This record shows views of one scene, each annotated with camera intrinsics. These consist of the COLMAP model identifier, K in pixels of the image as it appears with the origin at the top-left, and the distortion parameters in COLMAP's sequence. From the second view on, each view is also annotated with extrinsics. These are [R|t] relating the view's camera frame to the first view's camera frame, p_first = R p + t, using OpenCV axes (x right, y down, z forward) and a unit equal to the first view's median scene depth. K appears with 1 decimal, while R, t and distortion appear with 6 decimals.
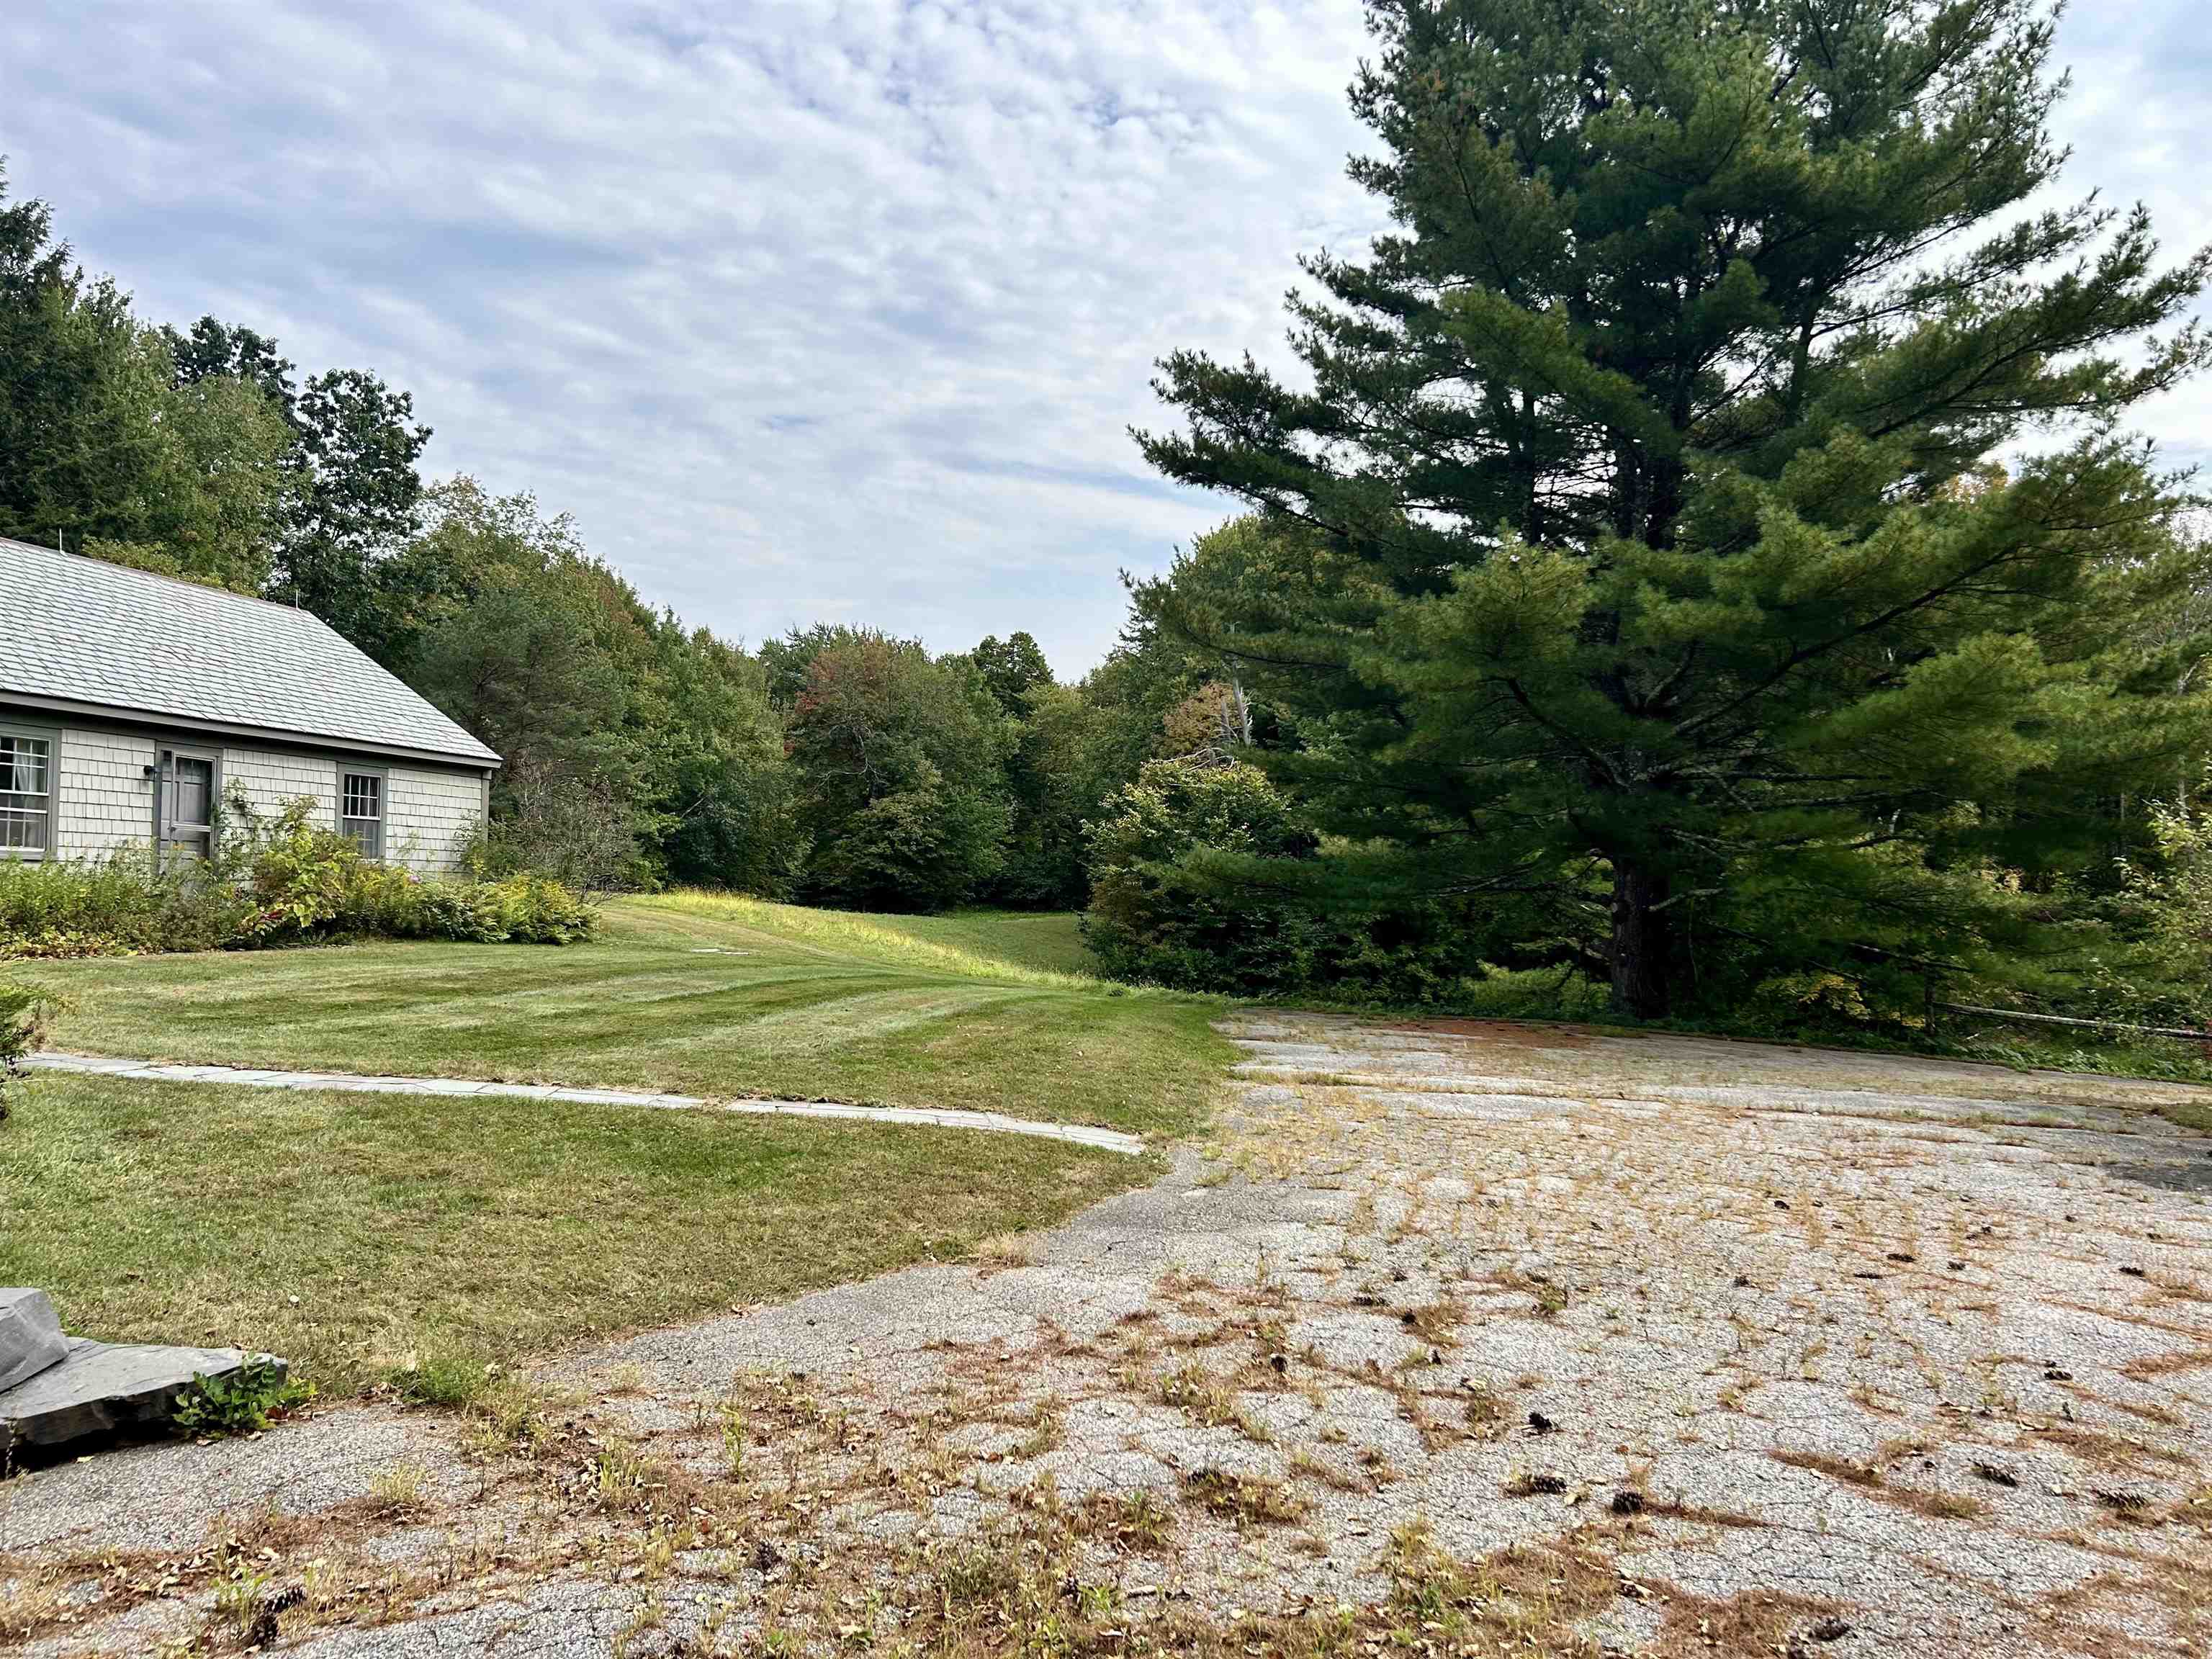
lens RADIAL K [[1668.4, 0, 1089.0], [0, 1668.4, 828.7], [0, 0, 1]] dist [0.053989, -0.061037]
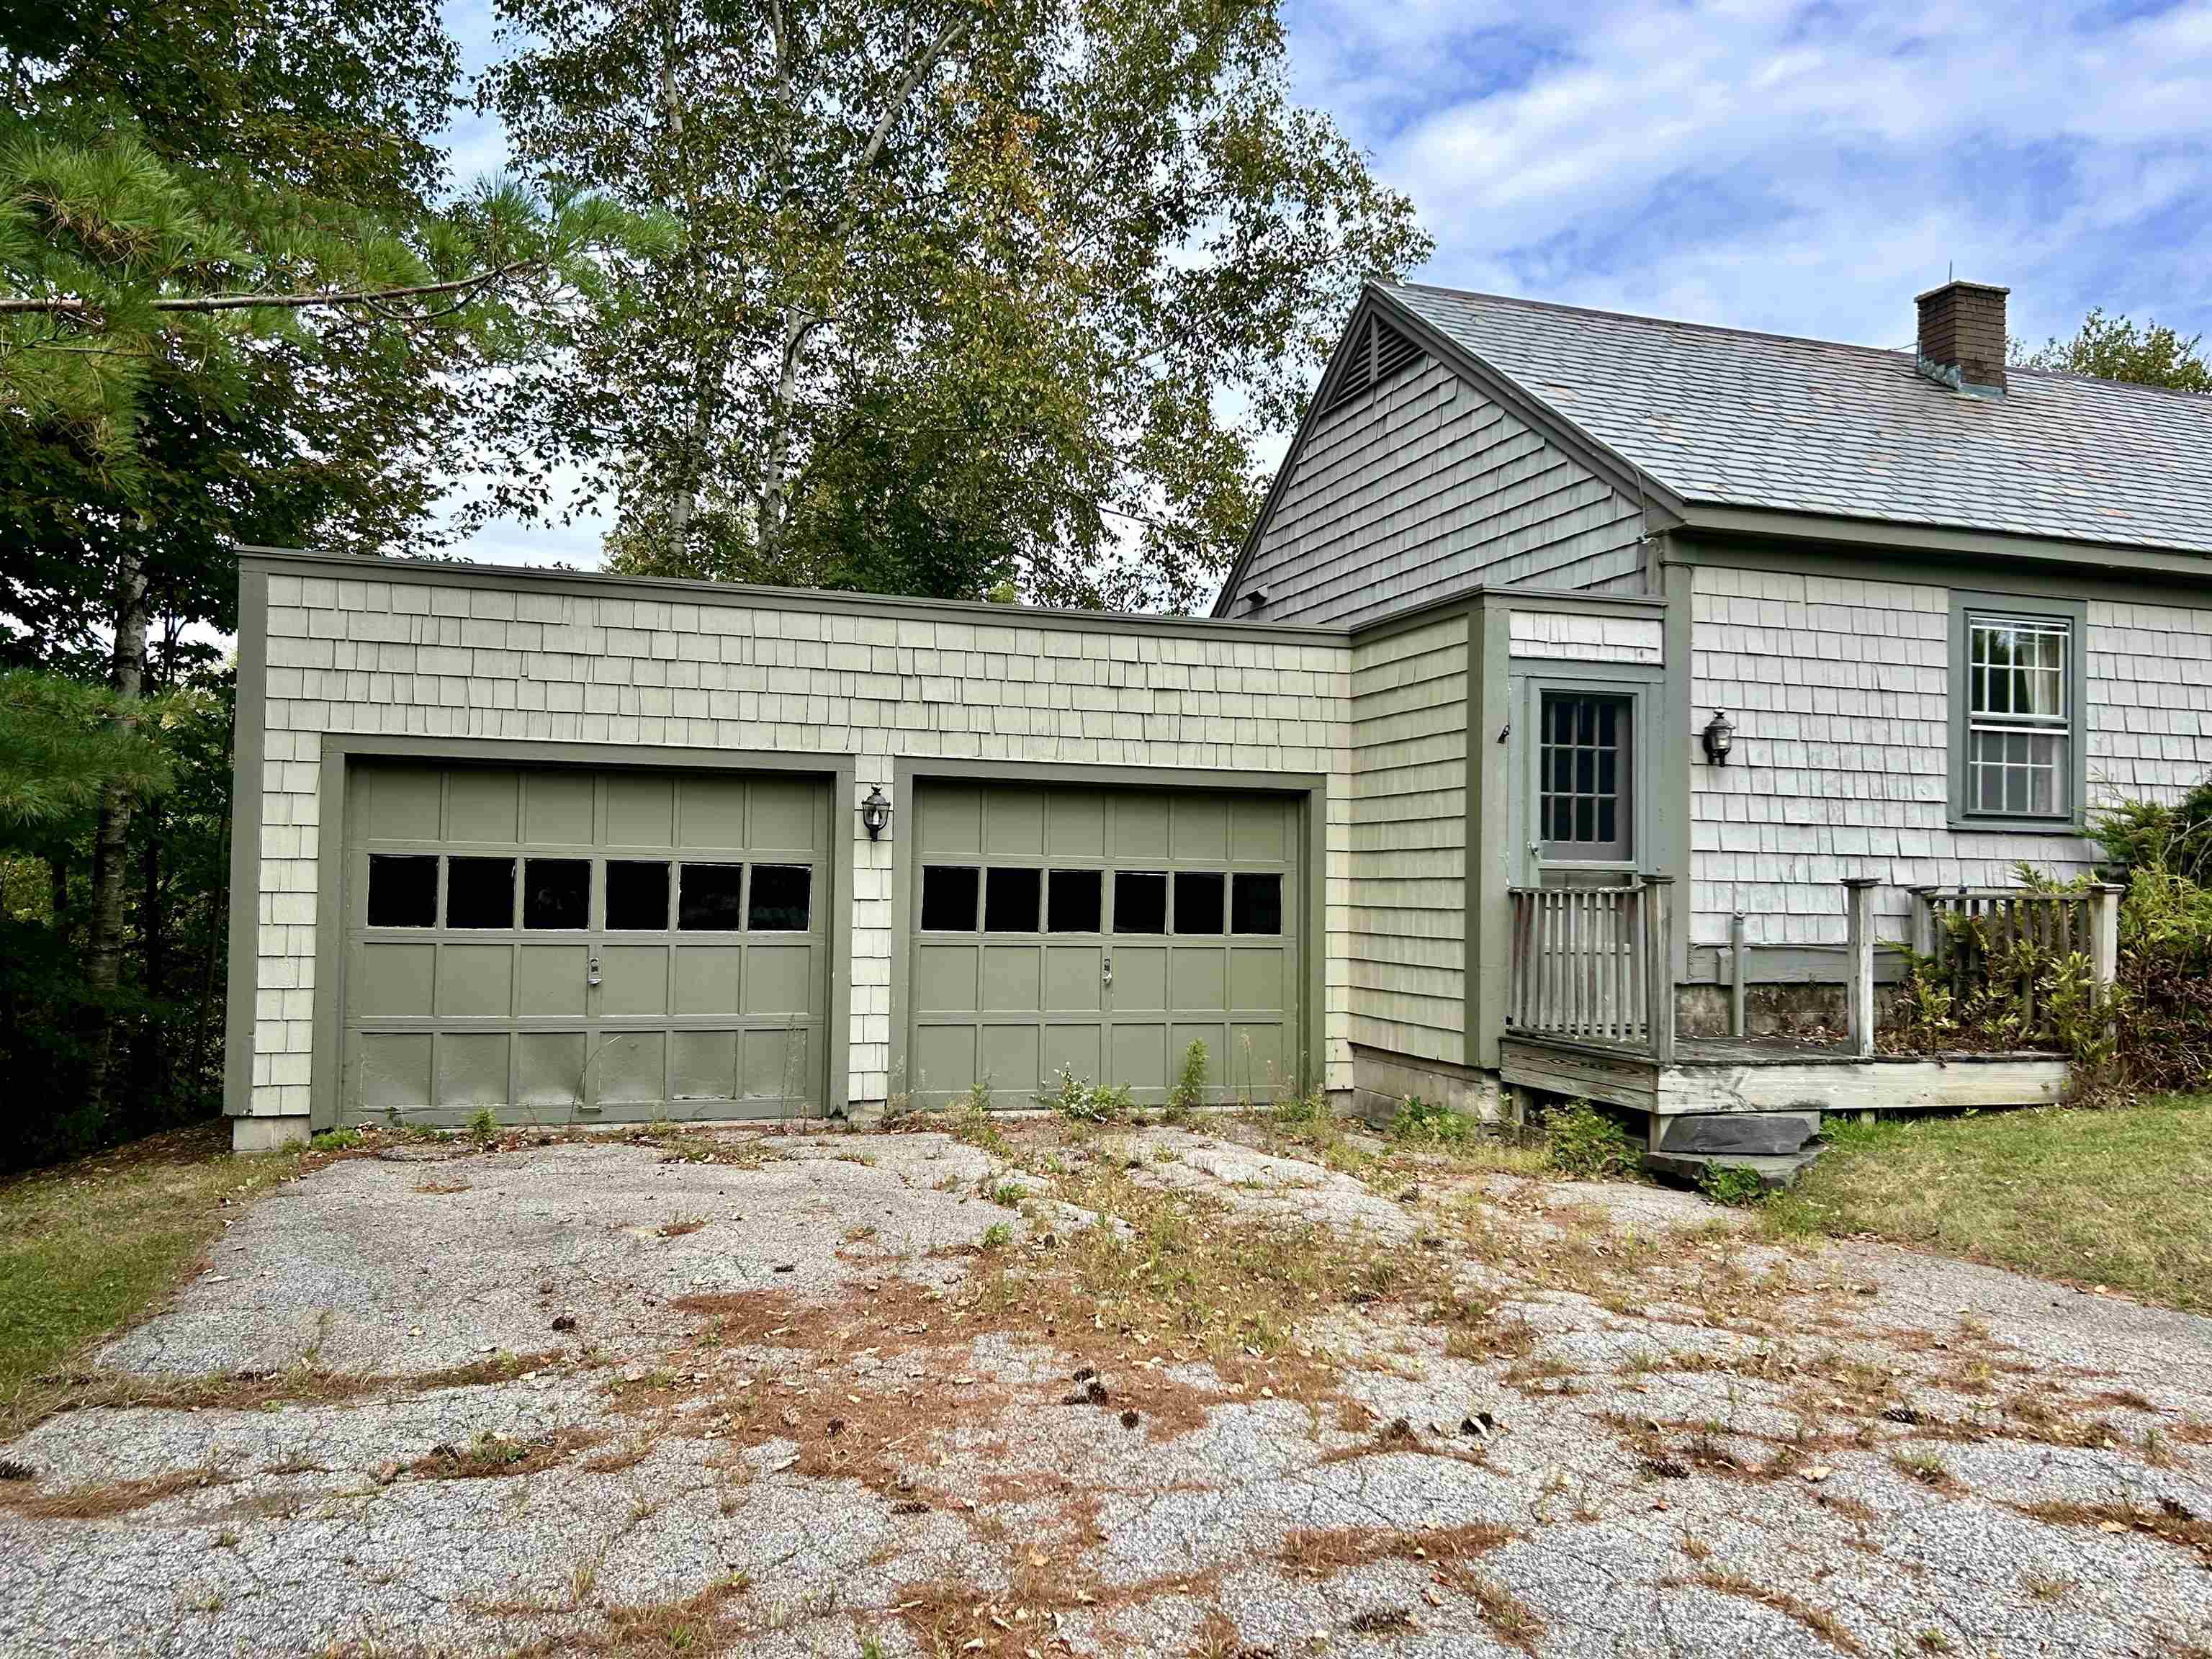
lens RADIAL K [[1668.4, 0, 1092.9], [0, 1668.4, 829.5], [0, 0, 1]] dist [0.053989, -0.061037]
pose [[-0.464710, -0.050167, -0.884041, 0.266825], [0.017539, 0.997676, -0.065835, 0.020249], [0.885289, -0.046099, -0.462751, 0.266359]]
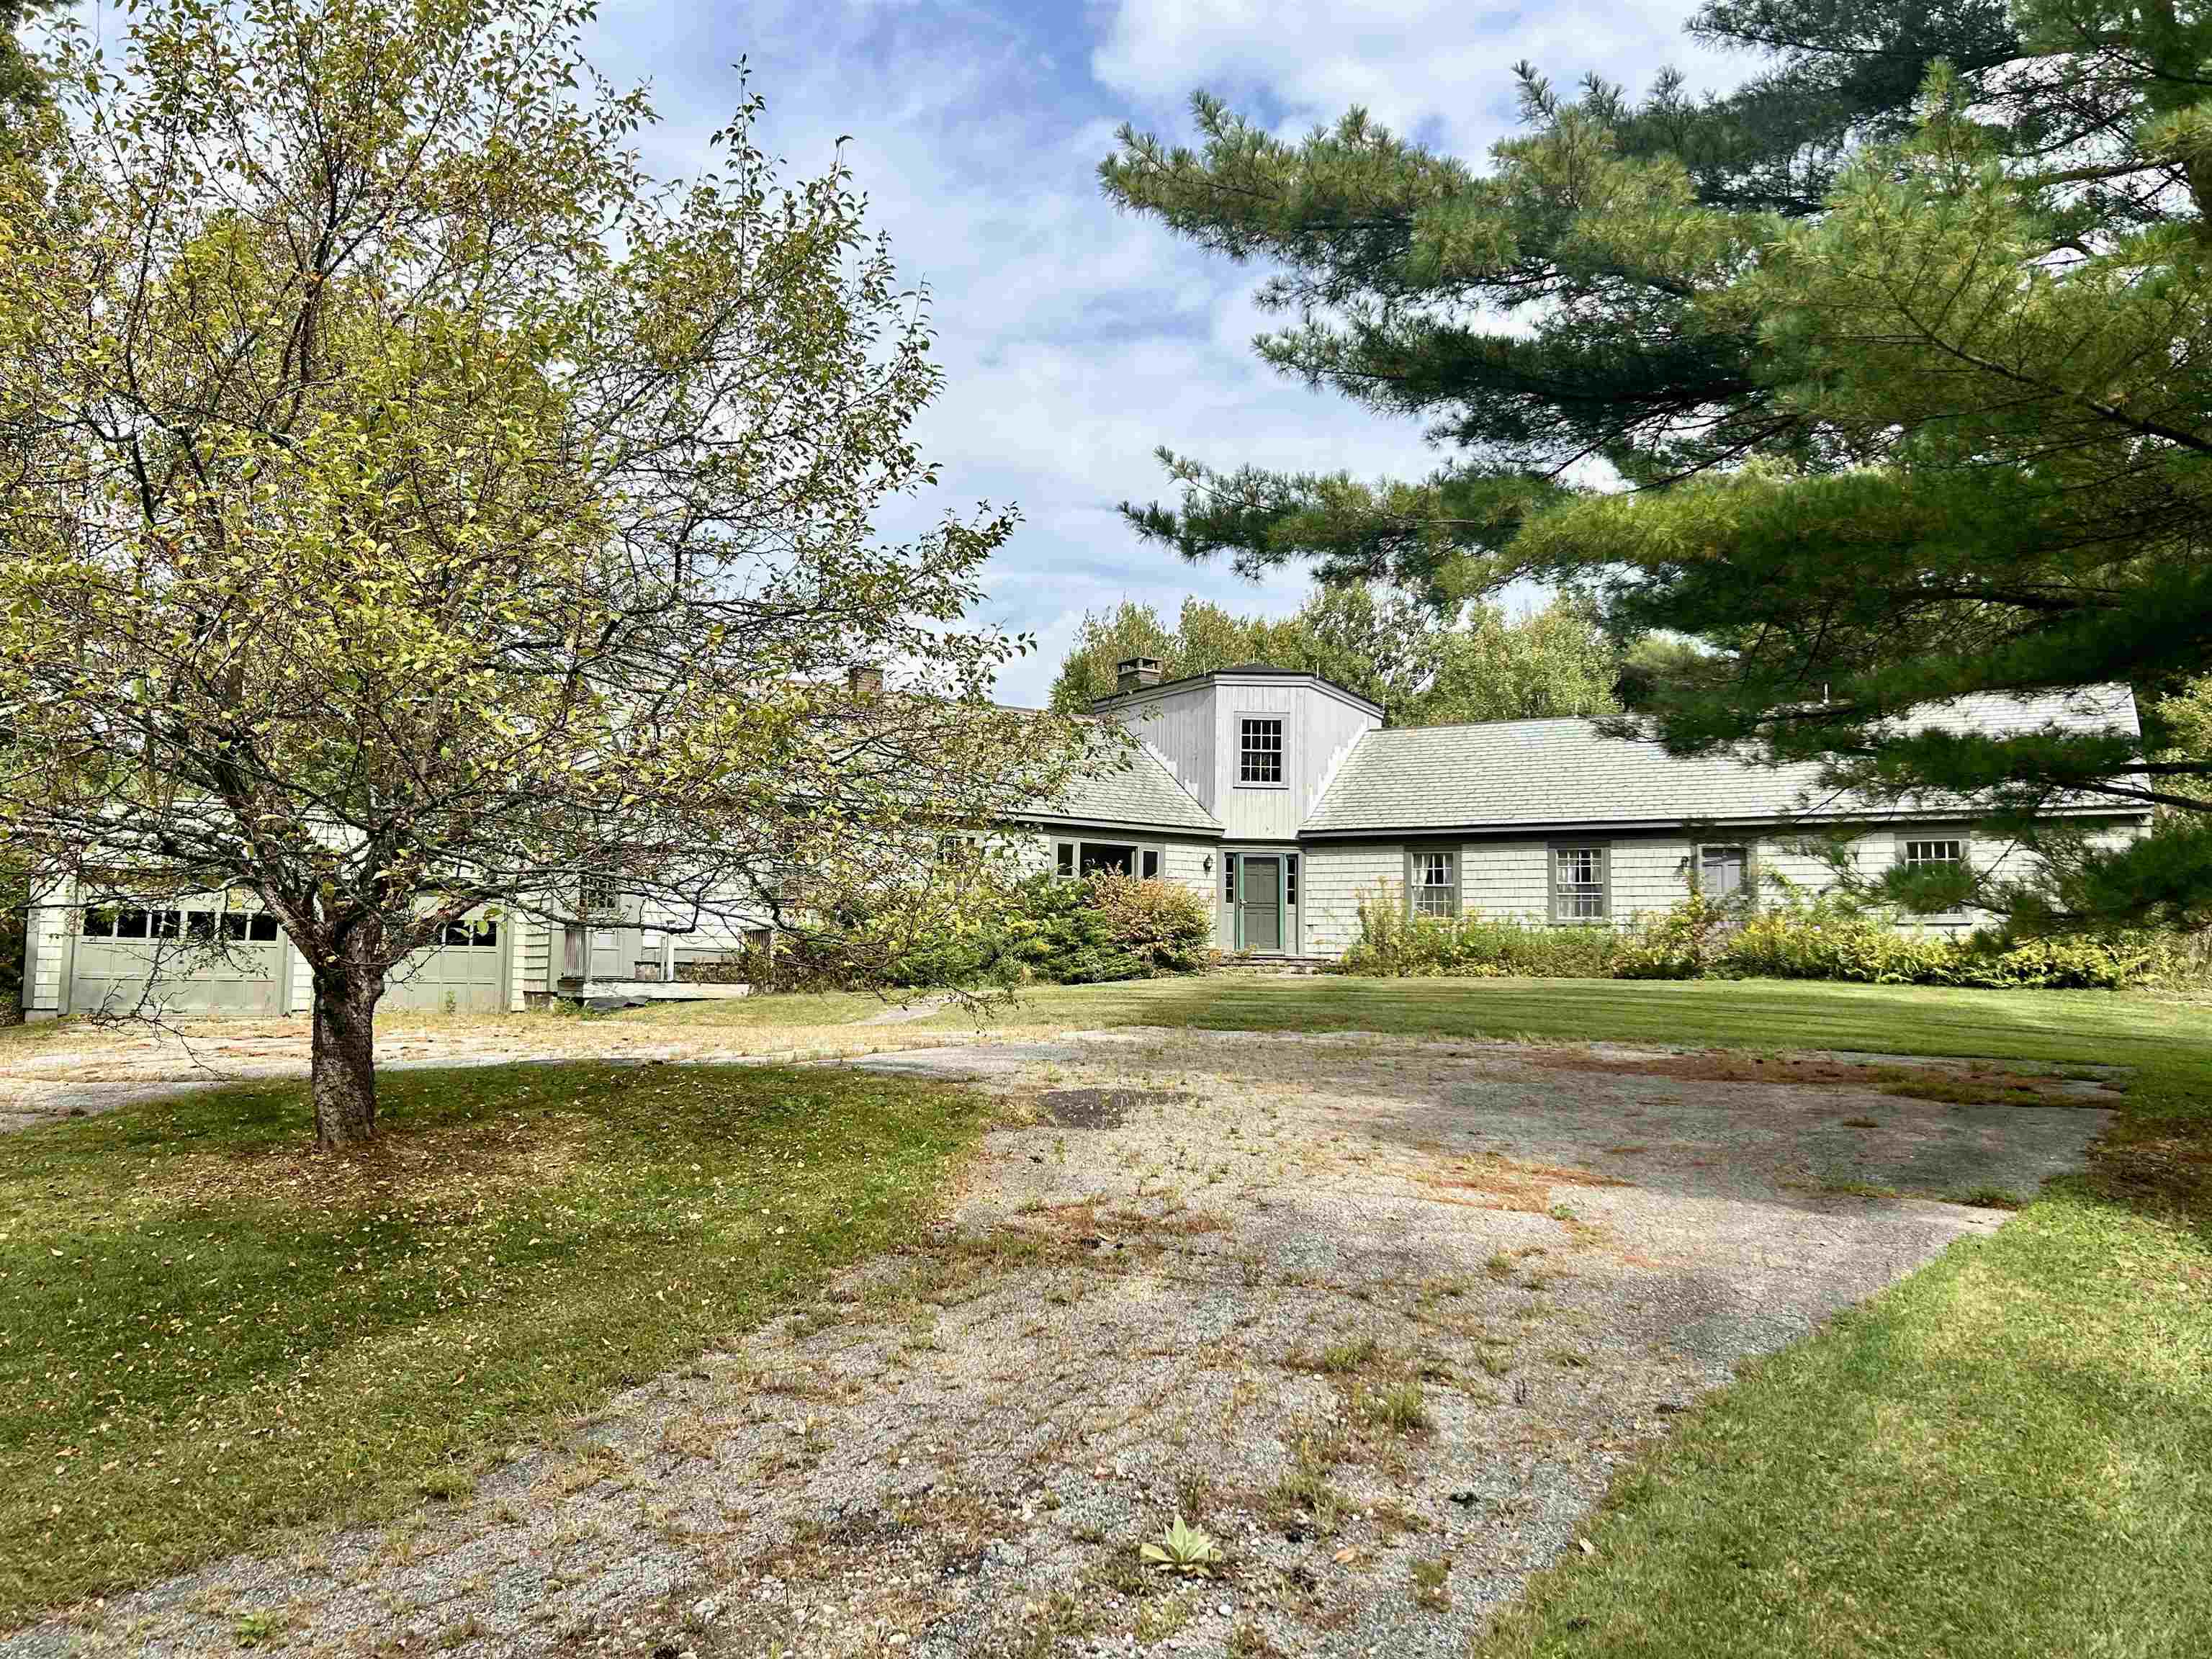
lens RADIAL K [[1668.4, 0, 1105.6], [0, 1668.4, 831.3], [0, 0, 1]] dist [0.053989, -0.061037]
pose [[-0.220172, -0.104428, -0.969855, 0.909126], [0.024681, 0.993338, -0.112559, 0.086961], [0.975149, -0.048719, -0.216128, 0.800422]]
